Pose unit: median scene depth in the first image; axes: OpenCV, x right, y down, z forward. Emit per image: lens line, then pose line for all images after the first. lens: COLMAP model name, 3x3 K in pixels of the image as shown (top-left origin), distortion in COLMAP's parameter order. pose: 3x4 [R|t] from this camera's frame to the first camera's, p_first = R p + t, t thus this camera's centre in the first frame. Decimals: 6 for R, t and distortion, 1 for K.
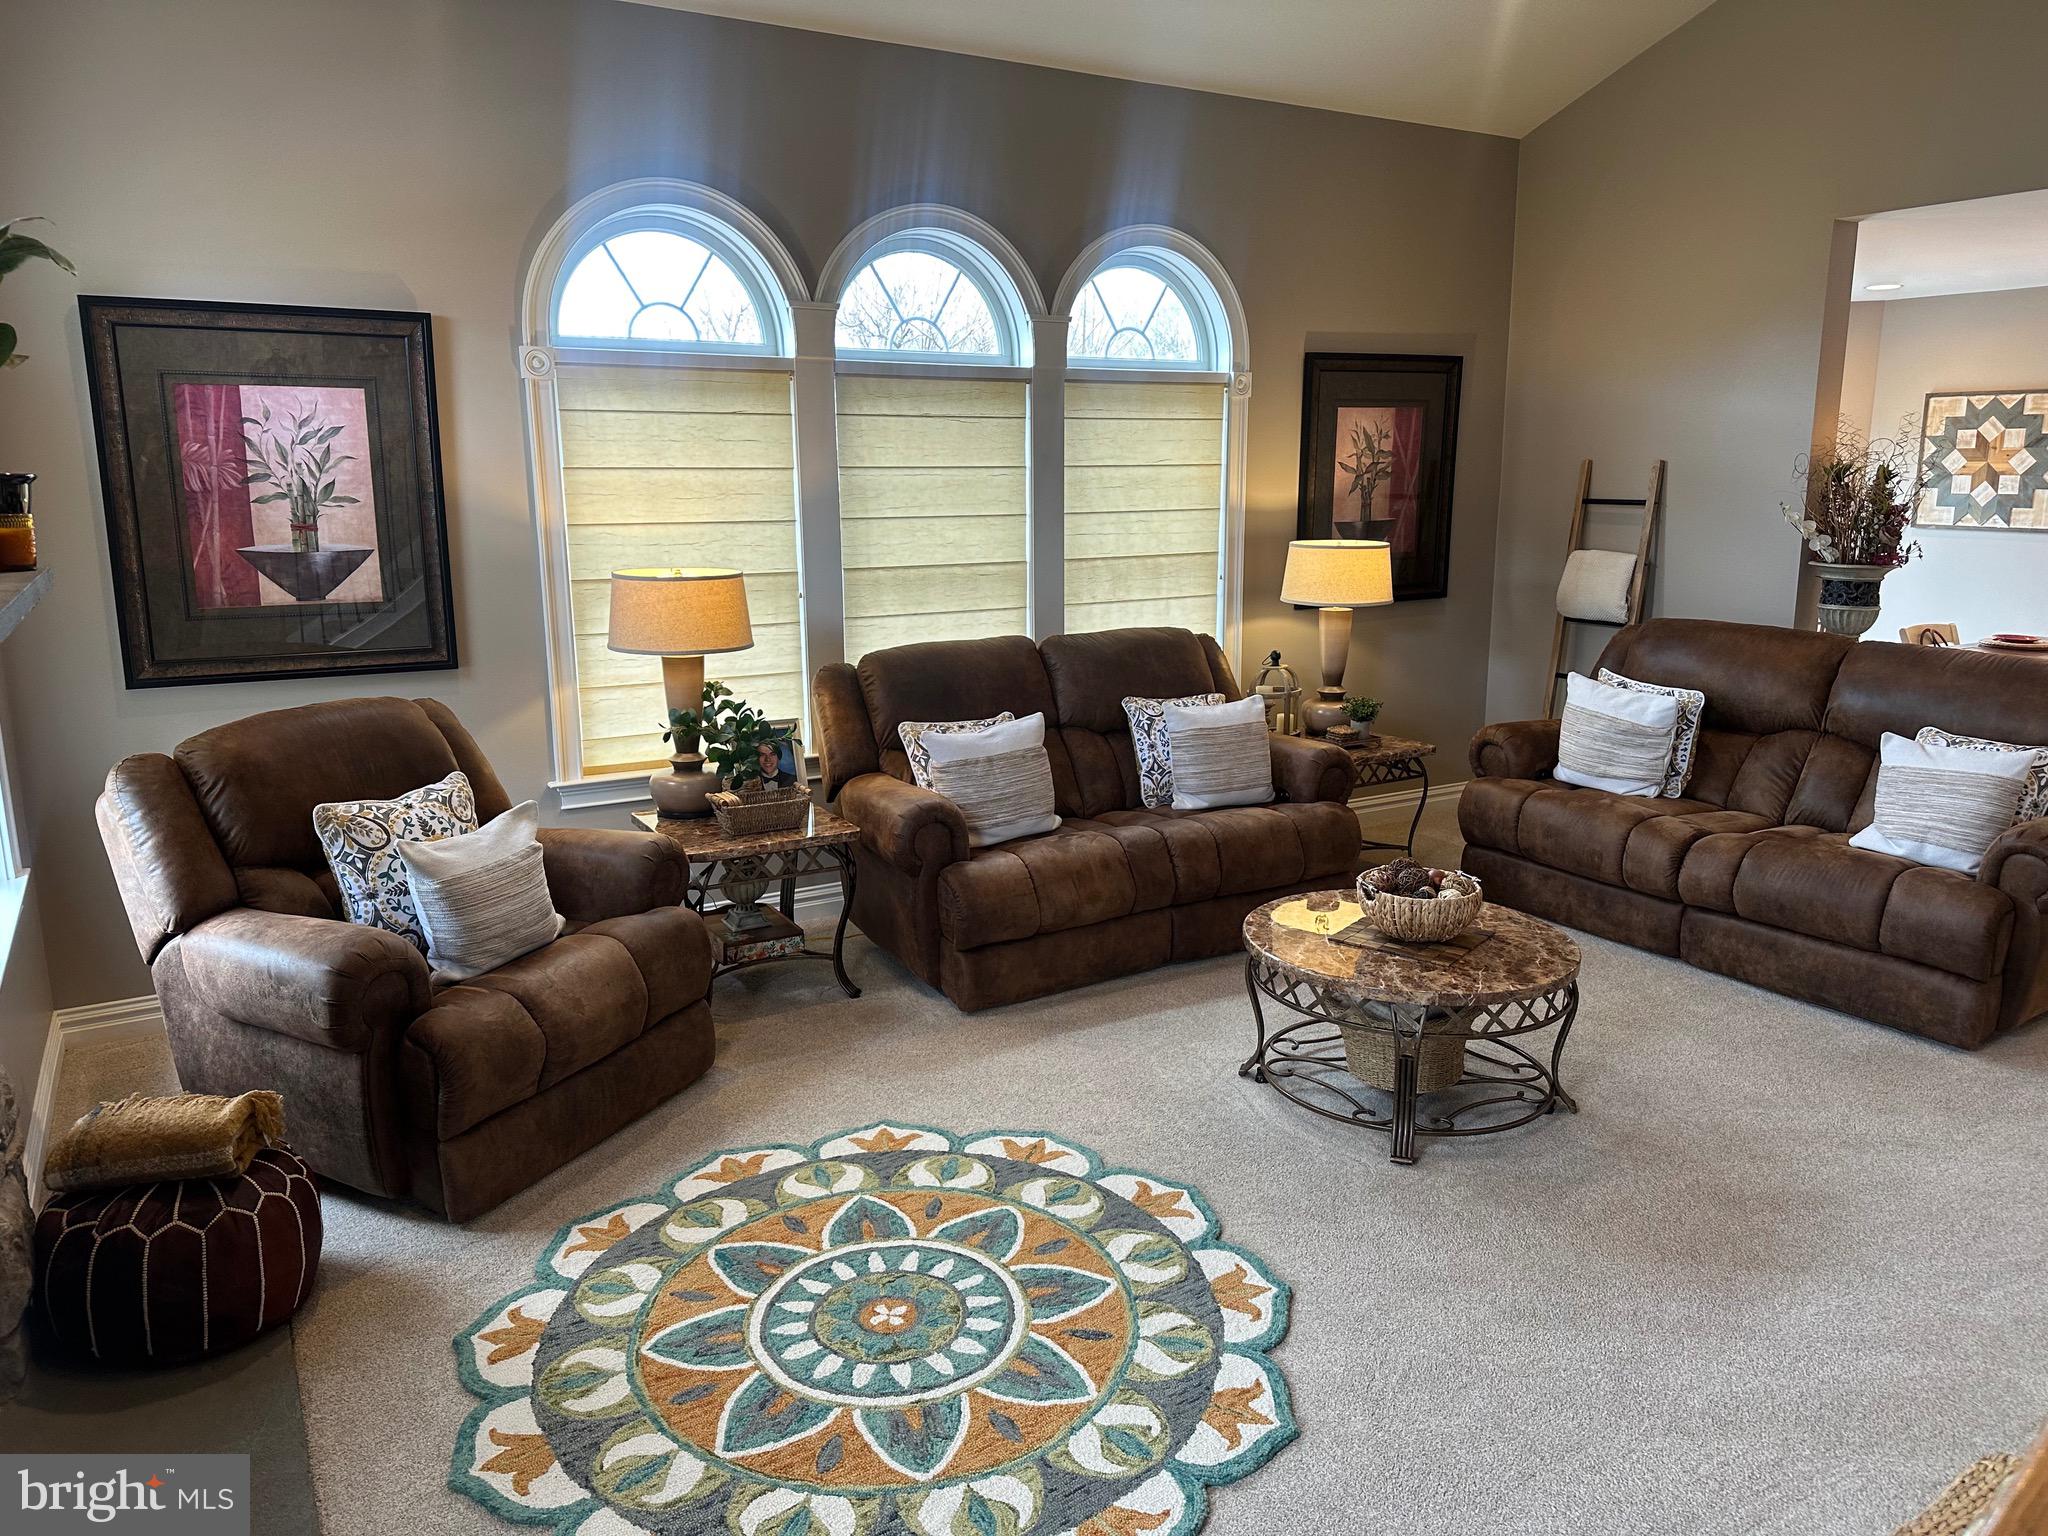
lens RADIAL K [[1432.4, 0, 1037.2], [0, 1432.4, 758.5], [0, 0, 1]] dist [0.071620, -0.113971]
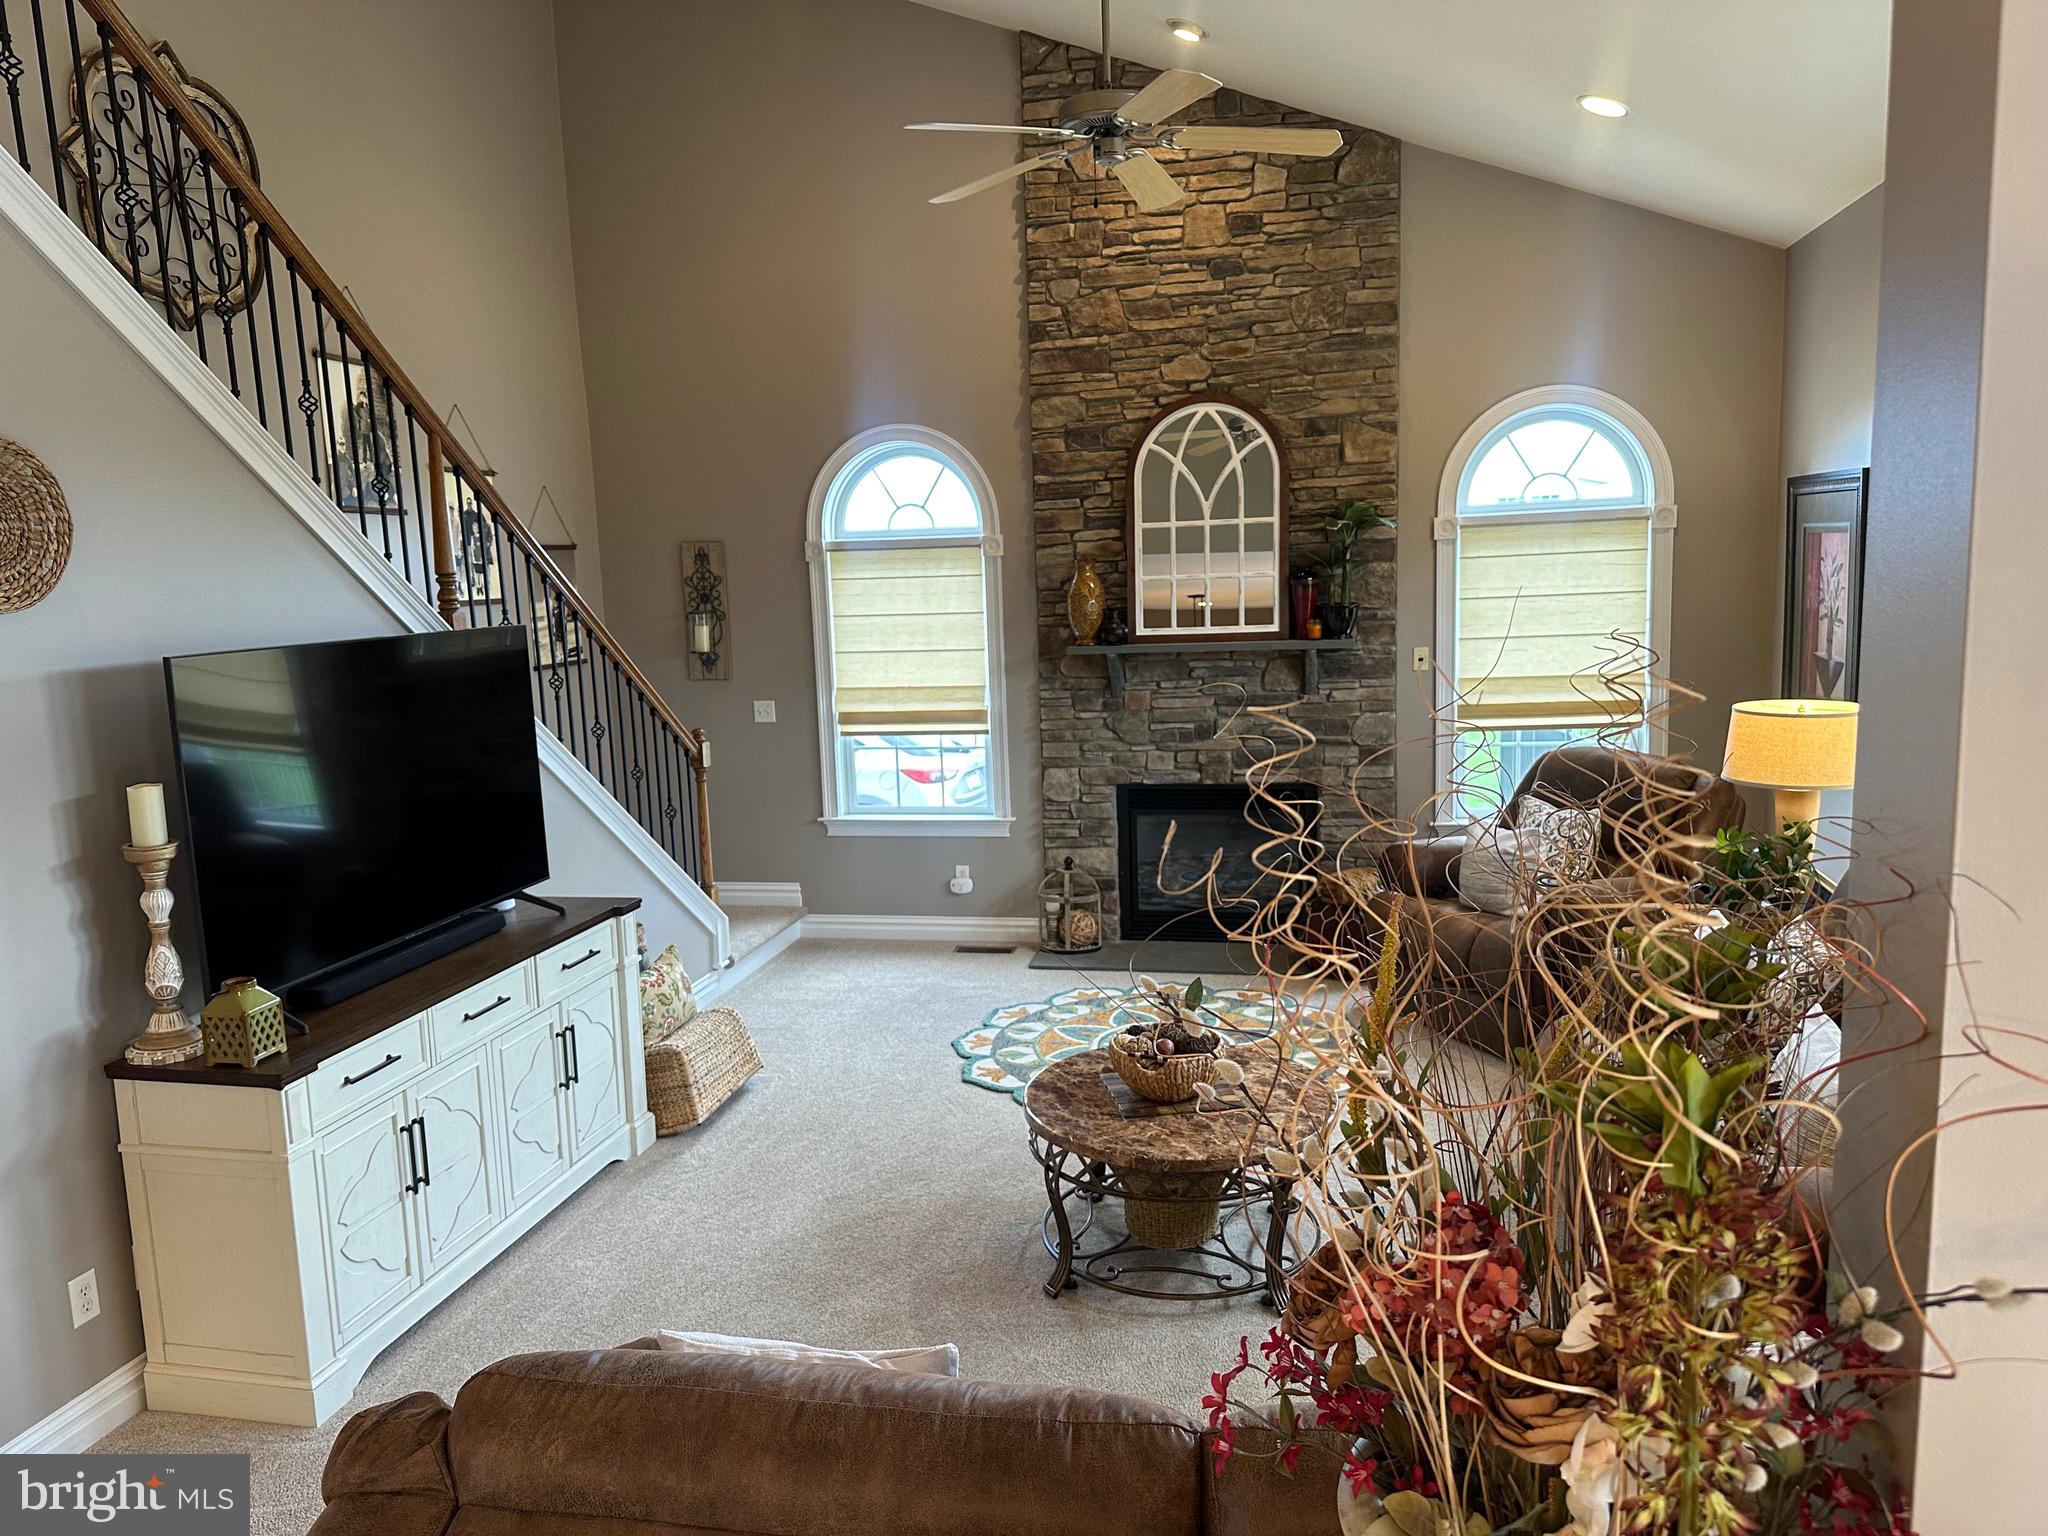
lens RADIAL K [[1432.9, 0, 1015.4], [0, 1432.9, 764.3], [0, 0, 1]] dist [0.127318, -0.176368]
pose [[-0.687960, 0.121831, -0.715450, 1.283400], [-0.115609, 0.954825, 0.273760, -0.453614], [0.716481, 0.271048, -0.642796, 1.859008]]
